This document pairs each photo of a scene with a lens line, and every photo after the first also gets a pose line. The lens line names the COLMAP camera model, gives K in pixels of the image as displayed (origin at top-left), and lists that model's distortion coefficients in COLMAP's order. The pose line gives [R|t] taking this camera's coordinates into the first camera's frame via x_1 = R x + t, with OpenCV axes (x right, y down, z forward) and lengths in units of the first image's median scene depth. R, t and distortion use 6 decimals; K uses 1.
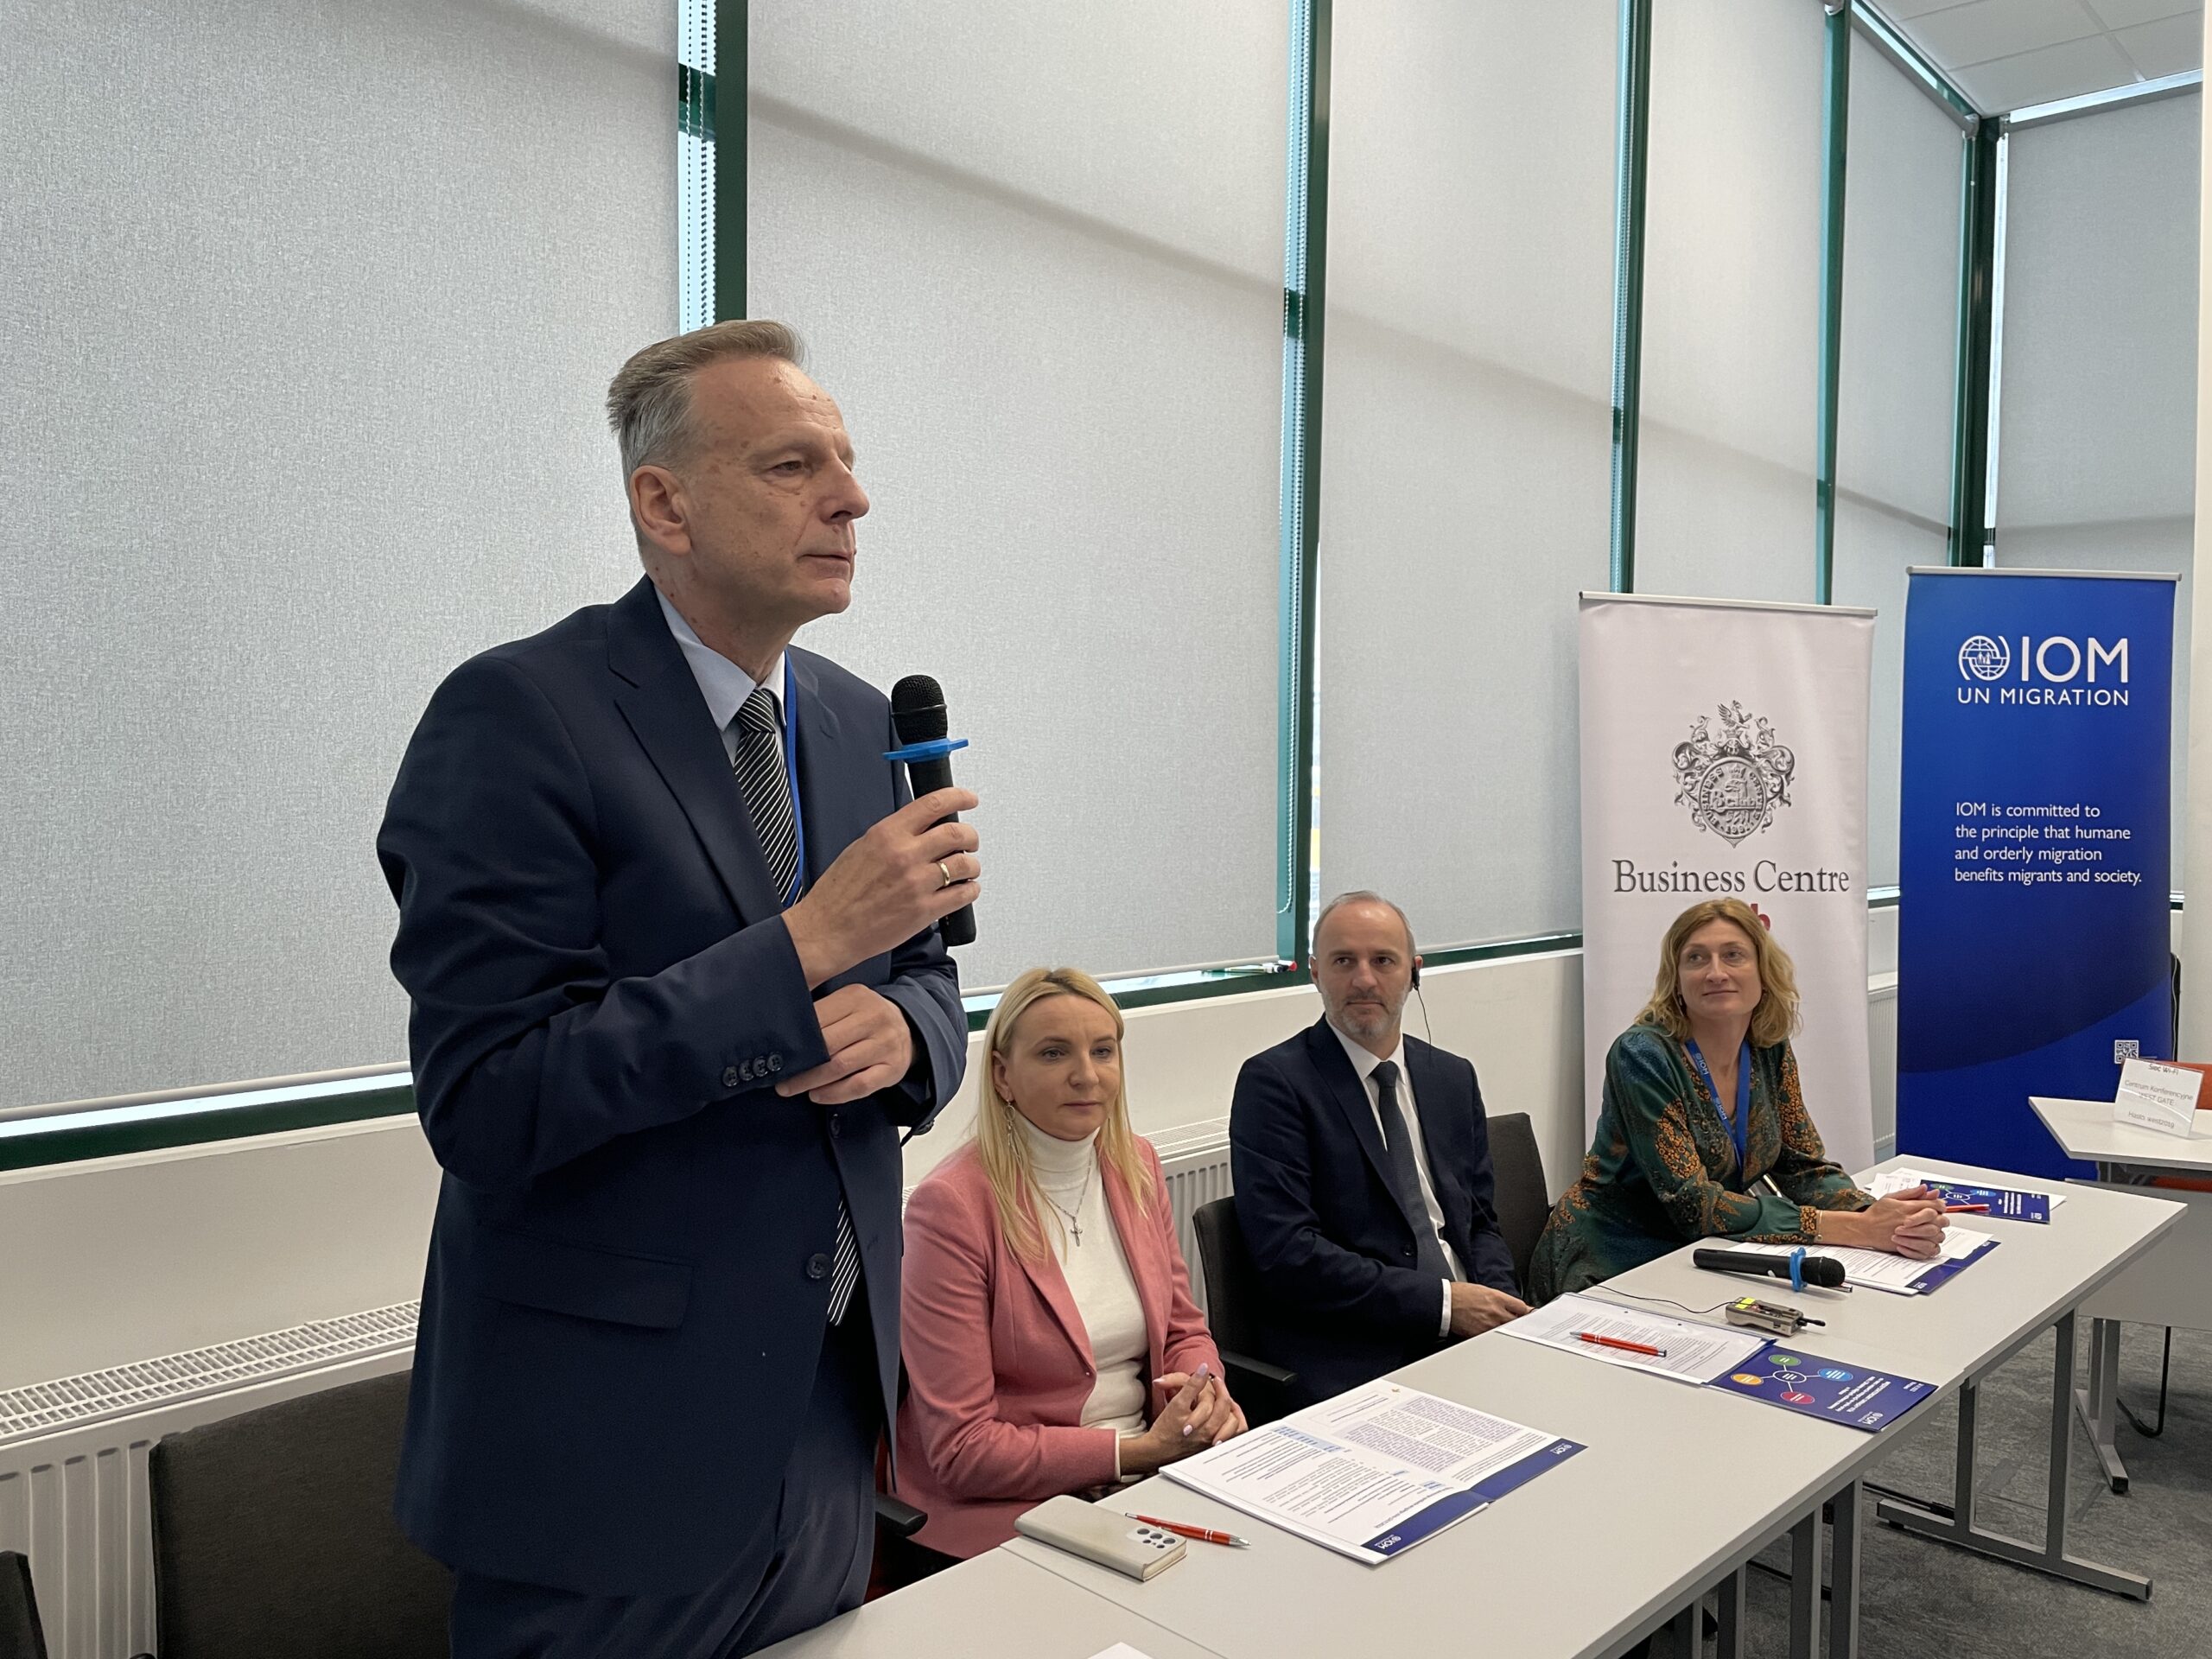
lens RADIAL K [[1697.8, 0, 1089.3], [0, 1697.8, 821.4], [0, 0, 1]] dist [0.064130, -0.009260]
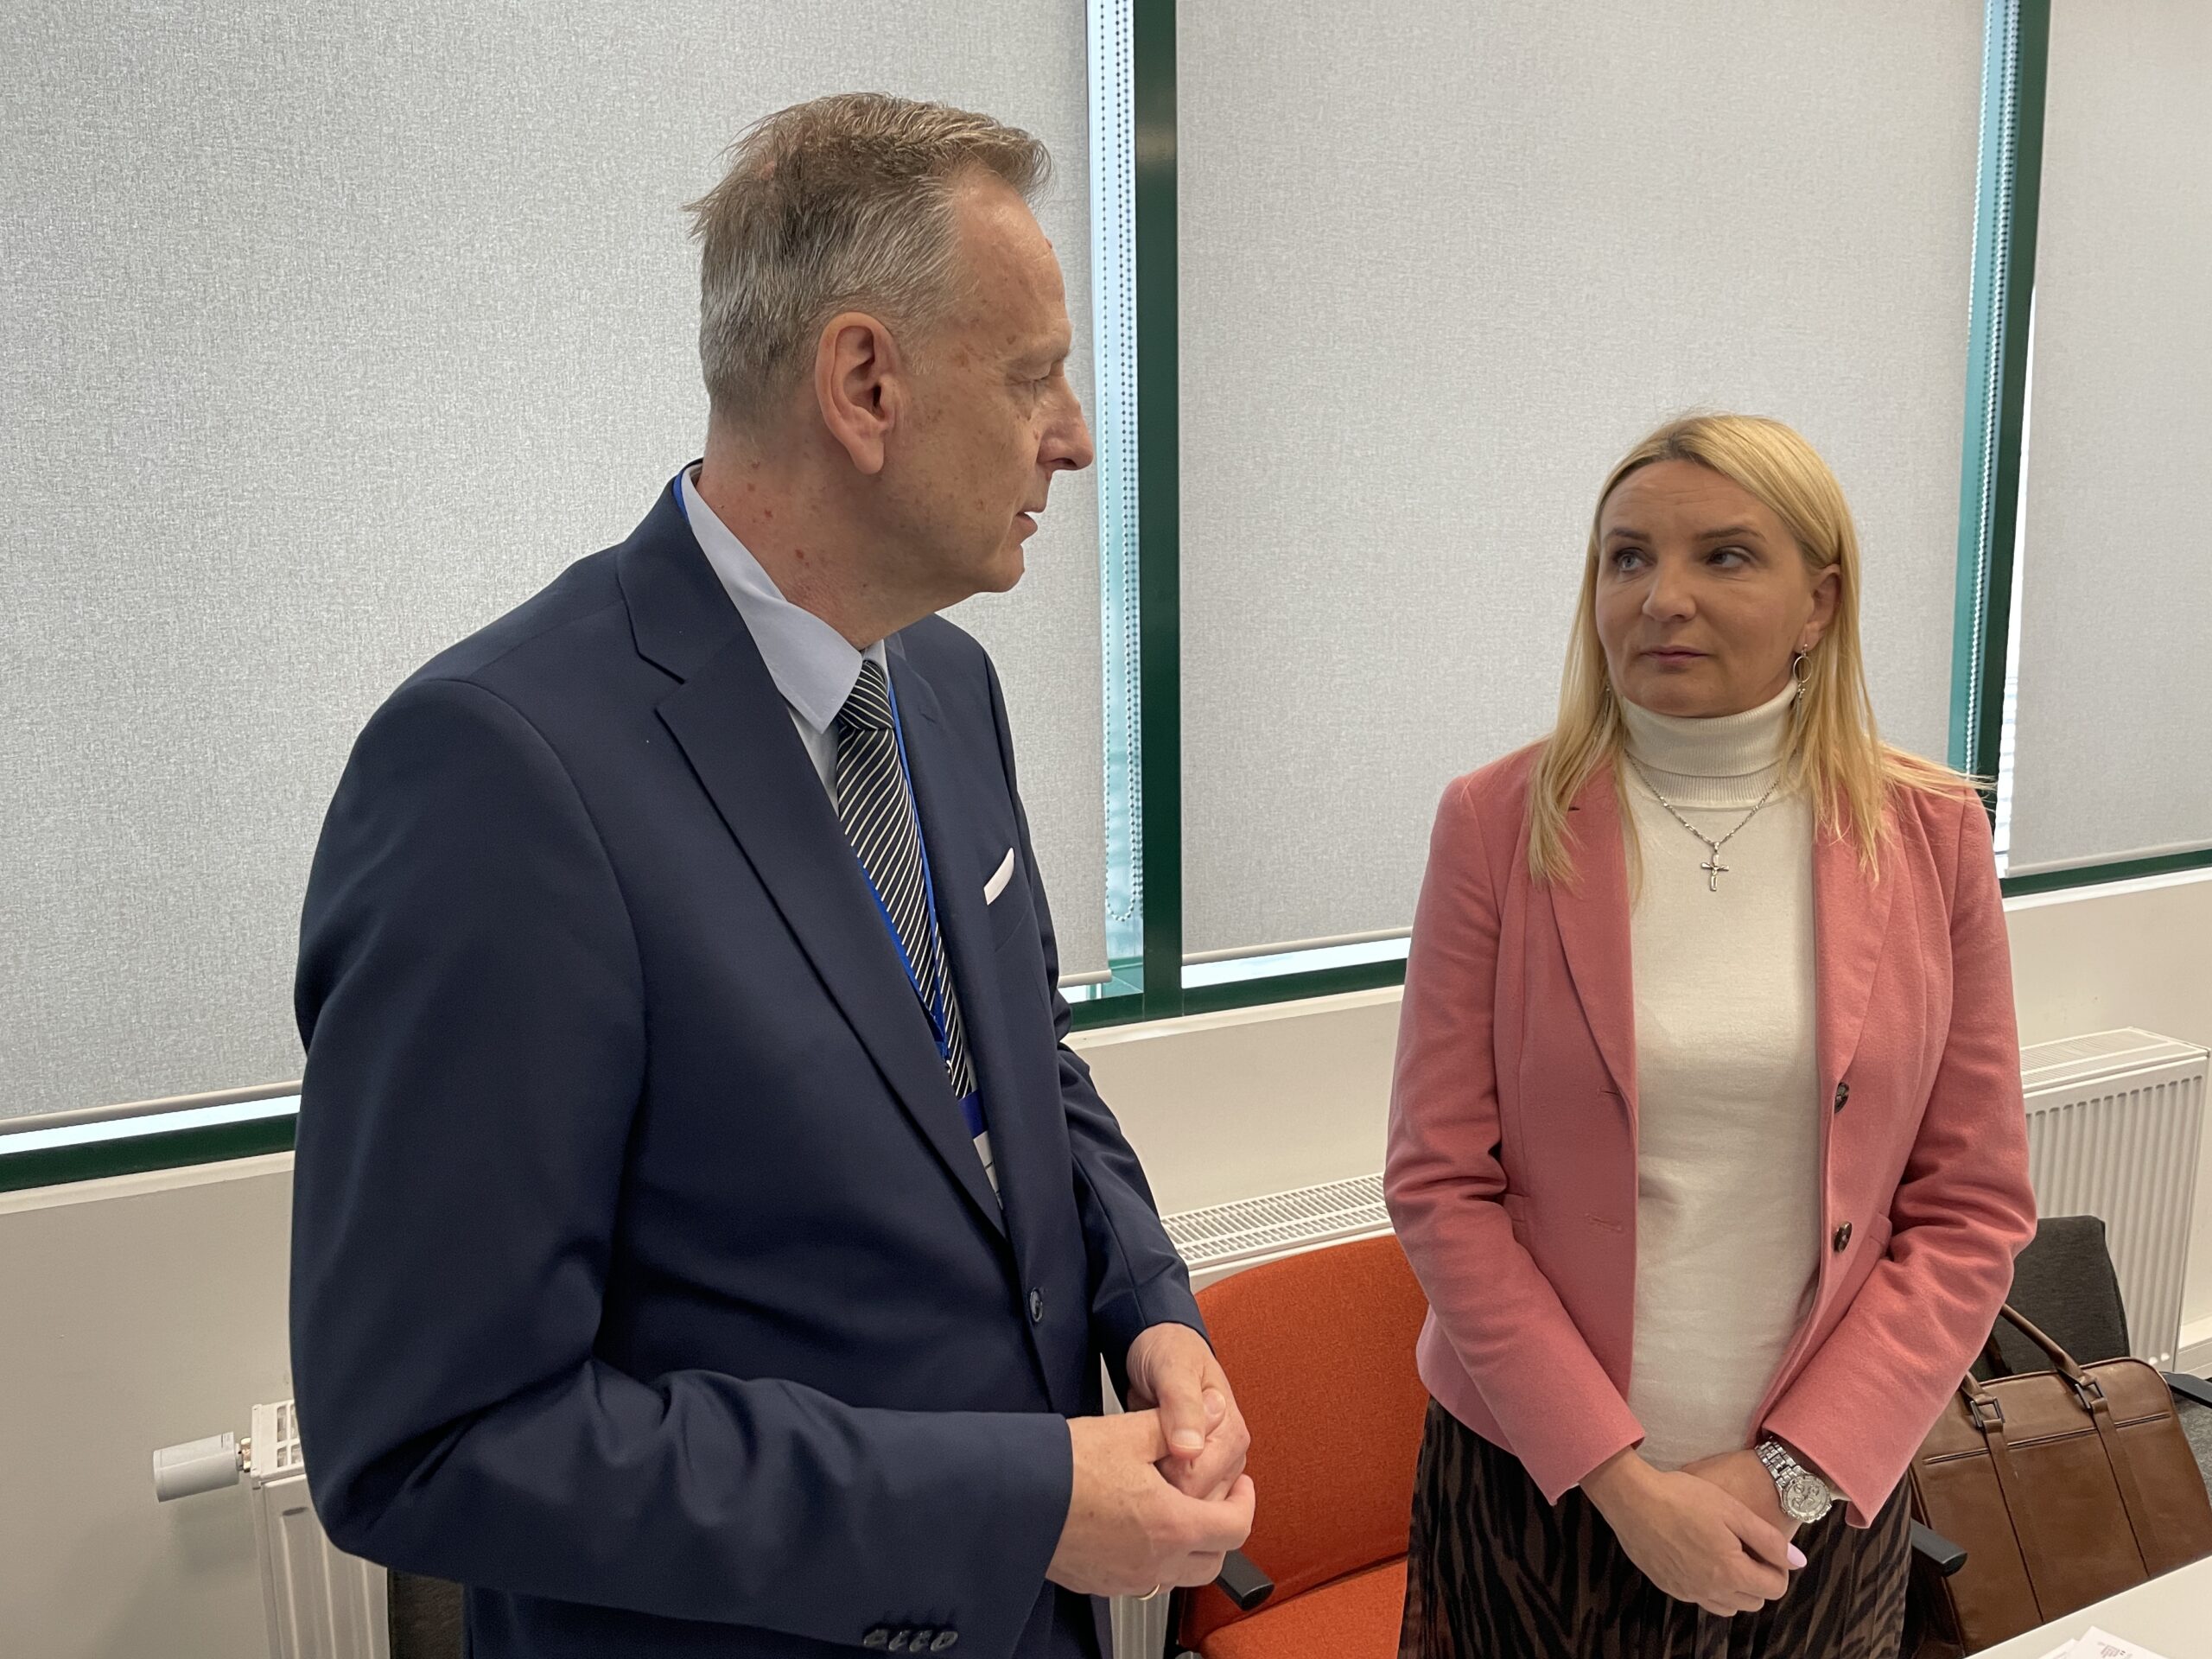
lens RADIAL K [[1697.8, 0, 1103.3], [0, 1697.8, 813.2], [0, 0, 1]] dist [0.064130, -0.009260]
pose [[0.938982, 0.024249, -0.343110, 0.023570], [0.016721, 0.993115, 0.115947, -0.029004], [0.343559, -0.114609, 0.932112, 0.142897]]
